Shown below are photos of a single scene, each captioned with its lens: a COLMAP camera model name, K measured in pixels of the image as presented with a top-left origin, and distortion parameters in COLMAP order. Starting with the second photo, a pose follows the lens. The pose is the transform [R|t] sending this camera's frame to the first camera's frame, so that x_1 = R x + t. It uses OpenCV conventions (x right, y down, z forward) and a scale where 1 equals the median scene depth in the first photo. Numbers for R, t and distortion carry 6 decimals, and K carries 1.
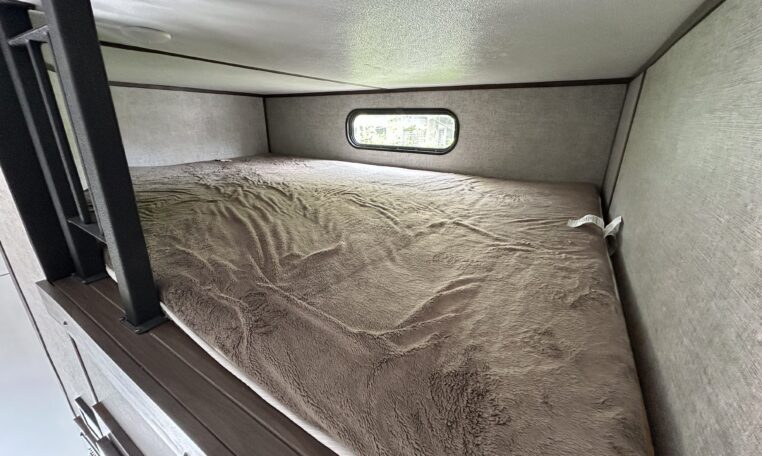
lens RADIAL K [[303.4, 0, 380.4], [0, 303.4, 225.5], [0, 0, 1]] dist [0.002032, -0.003551]
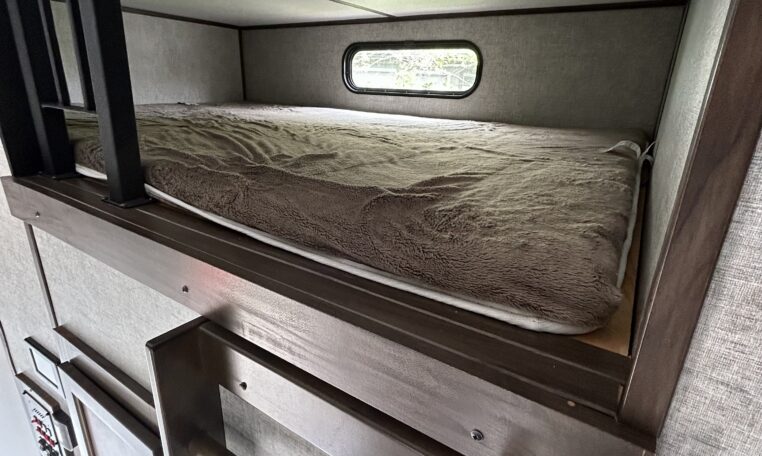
lens RADIAL K [[405.0, 0, 380.9], [0, 405.0, 227.8], [0, 0, 1]] dist [-0.003056, 0.003327]
pose [[0.999662, 0.025702, -0.004010, 0.004461], [-0.025690, 0.999666, 0.002889, 0.120304], [0.004083, -0.002785, 0.999988, -0.083090]]
